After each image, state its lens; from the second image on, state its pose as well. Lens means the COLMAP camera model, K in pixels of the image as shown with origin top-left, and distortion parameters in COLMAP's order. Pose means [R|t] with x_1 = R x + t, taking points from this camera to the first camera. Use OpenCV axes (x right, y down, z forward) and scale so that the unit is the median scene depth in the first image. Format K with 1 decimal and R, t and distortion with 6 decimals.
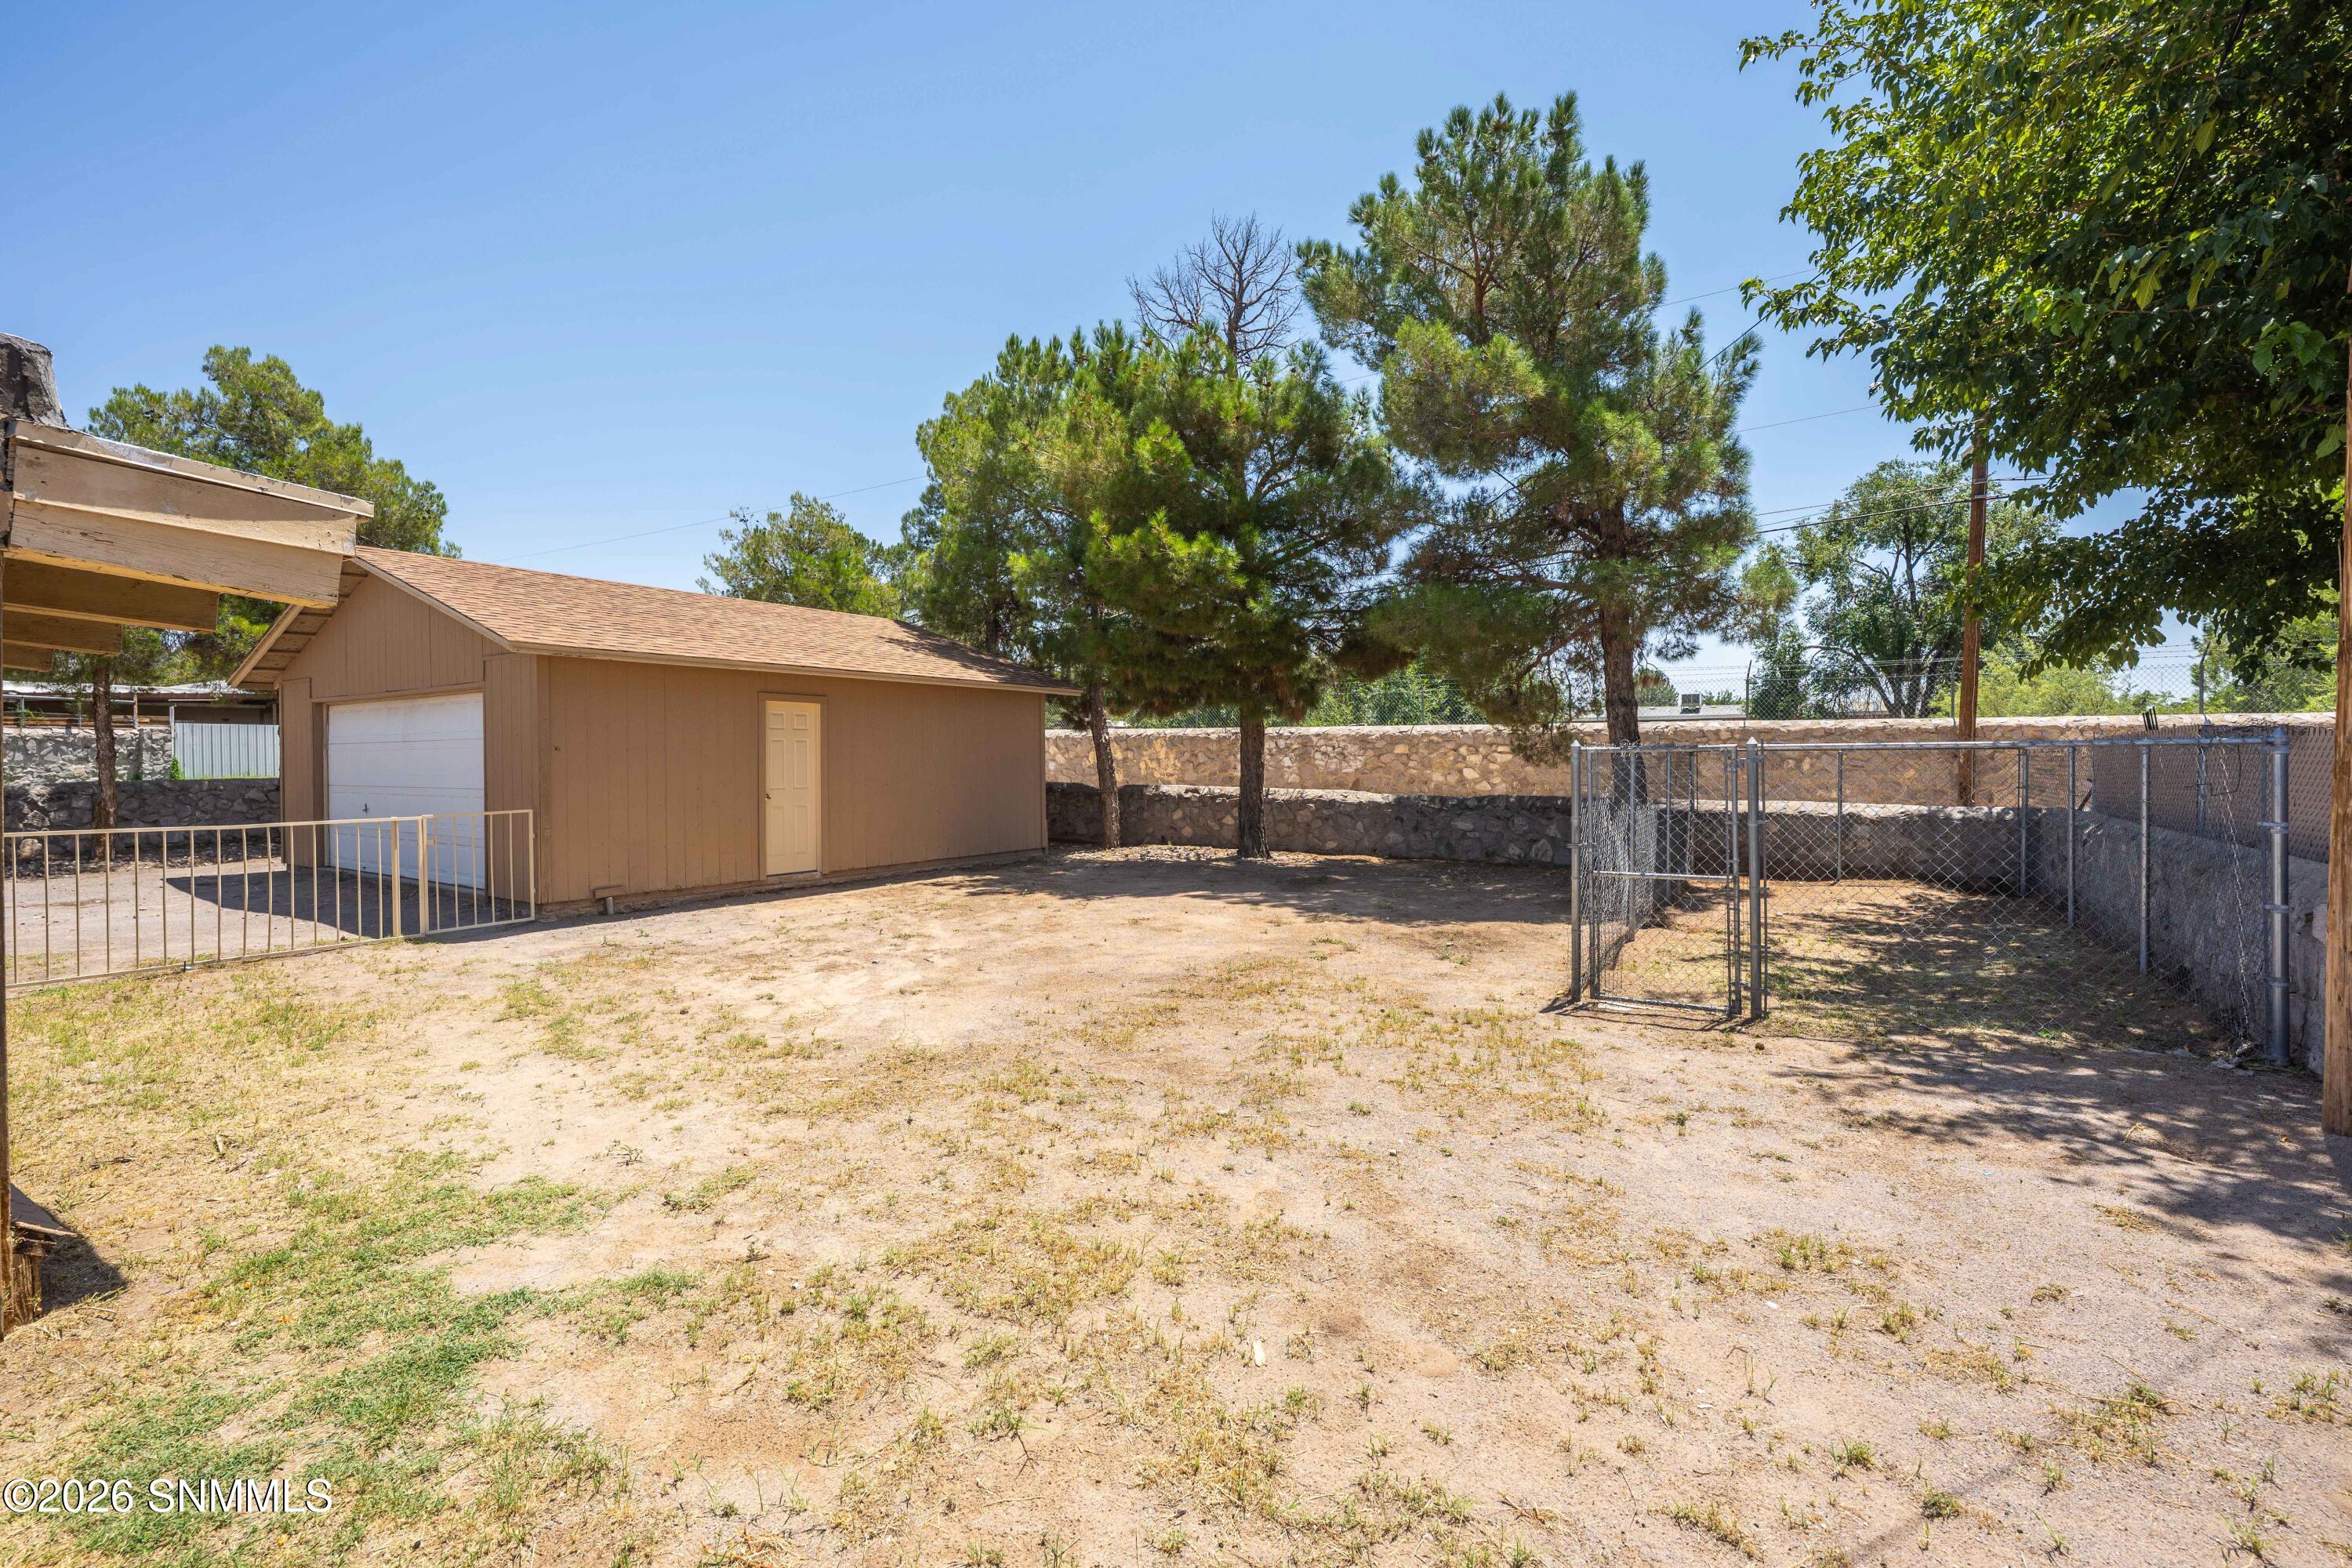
lens RADIAL K [[1076.6, 0, 1181.2], [0, 1076.6, 763.6], [0, 0, 1]] dist [0.002874, 0.000220]
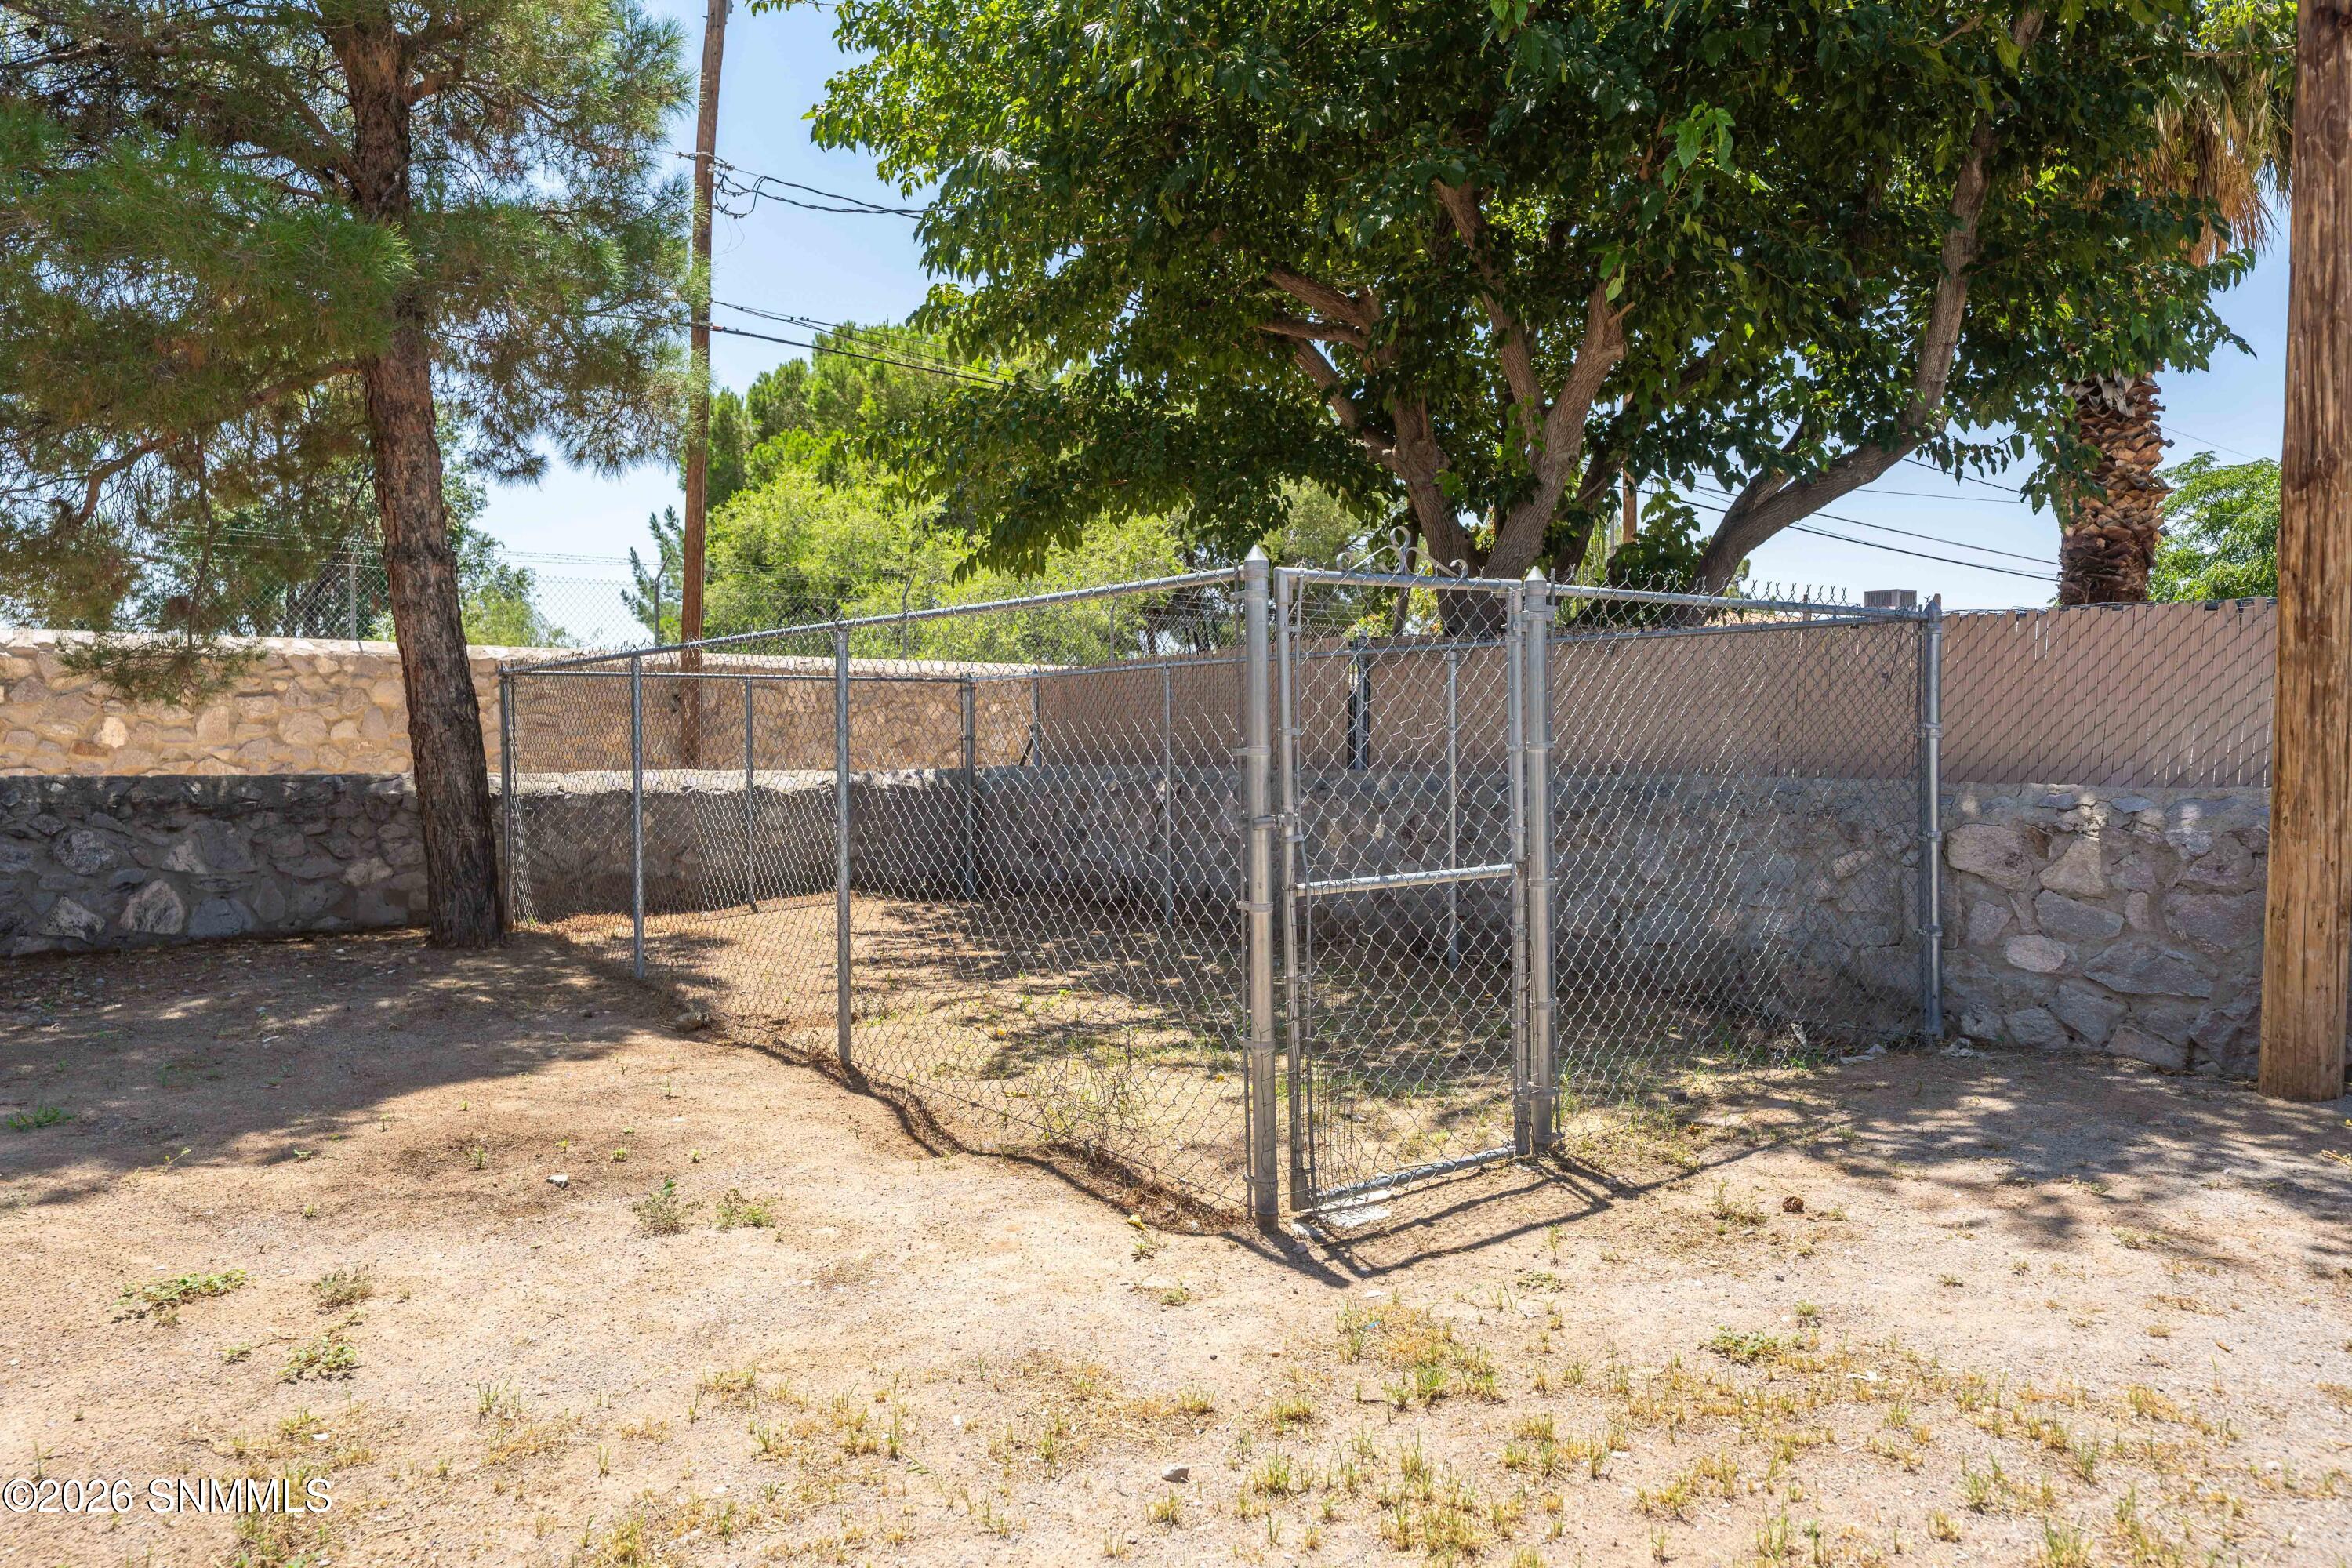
lens RADIAL K [[1579.0, 0, 1176.5], [0, 1579.0, 783.1], [0, 0, 1]] dist [0.004117, -0.000490]
pose [[0.344383, -0.024656, 0.938505, -0.087619], [0.010416, 0.999694, 0.022442, 0.021479], [-0.938771, 0.002047, 0.344534, 0.387799]]
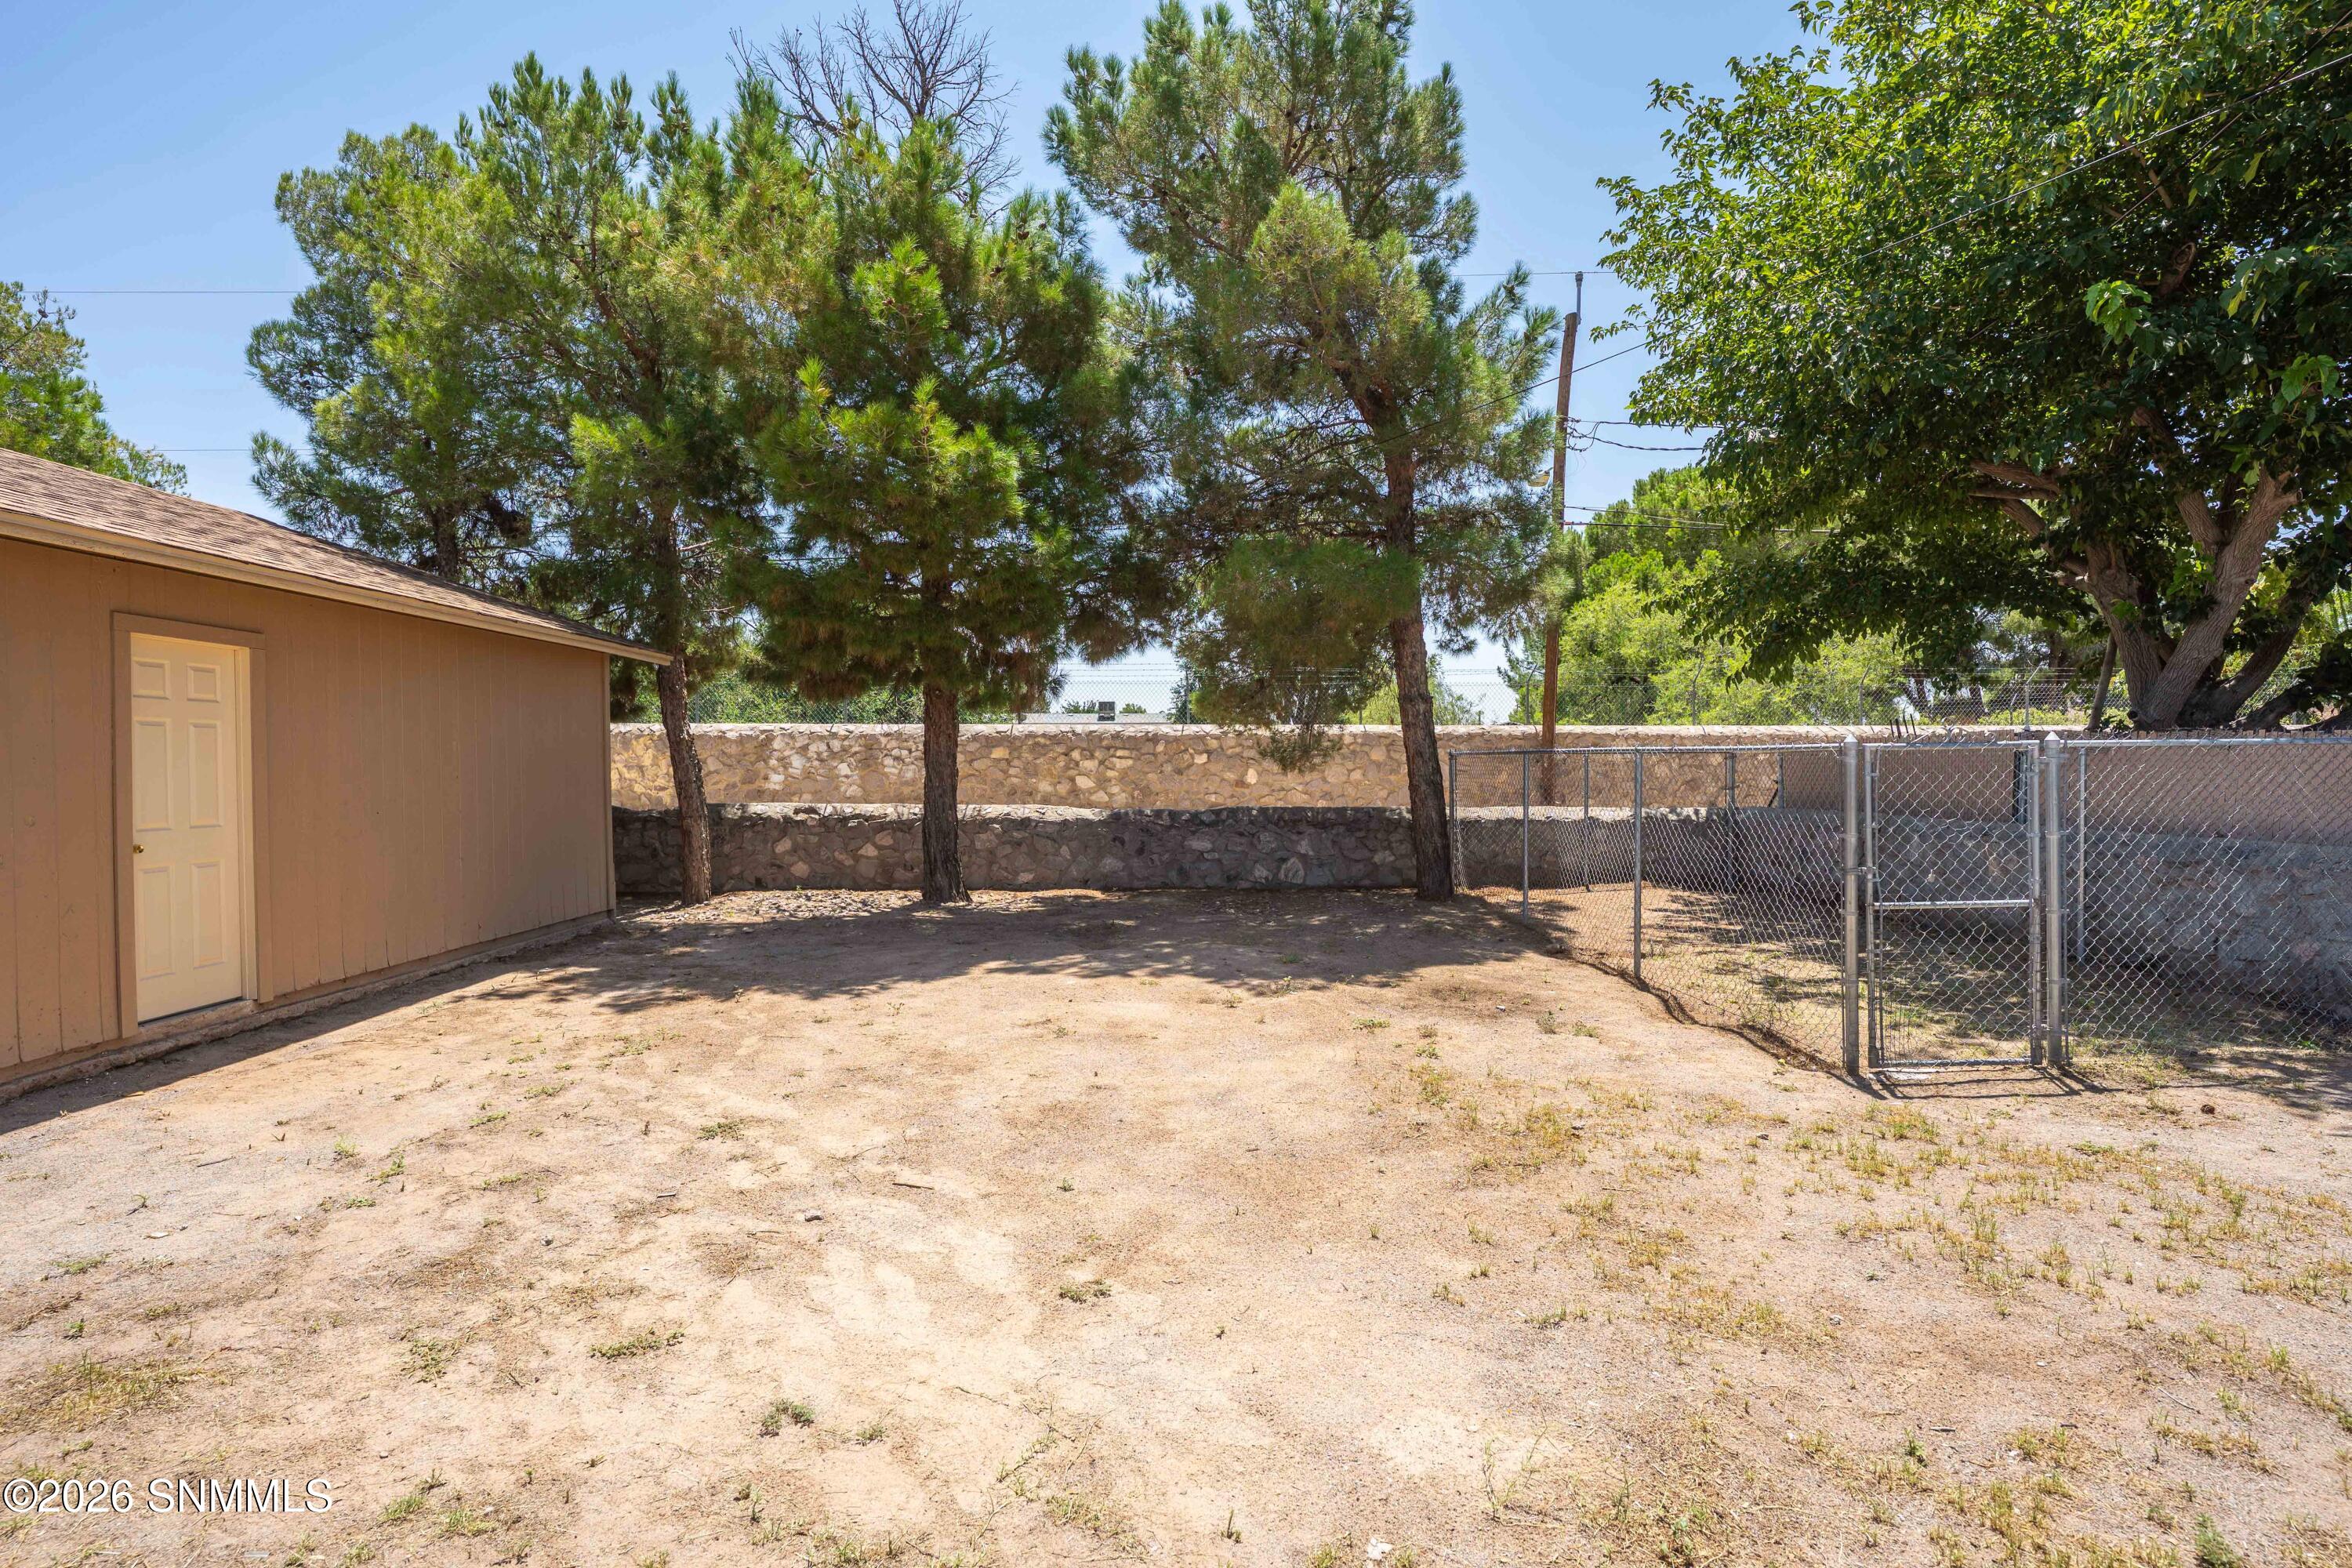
lens RADIAL K [[1122.5, 0, 1169.2], [0, 1122.5, 780.4], [0, 0, 1]] dist [-0.003675, 0.001035]
pose [[0.824031, -0.009652, 0.566462, -0.228110], [0.005525, 0.999944, 0.009000, 0.000420], [-0.566517, -0.004287, 0.824039, 0.291621]]
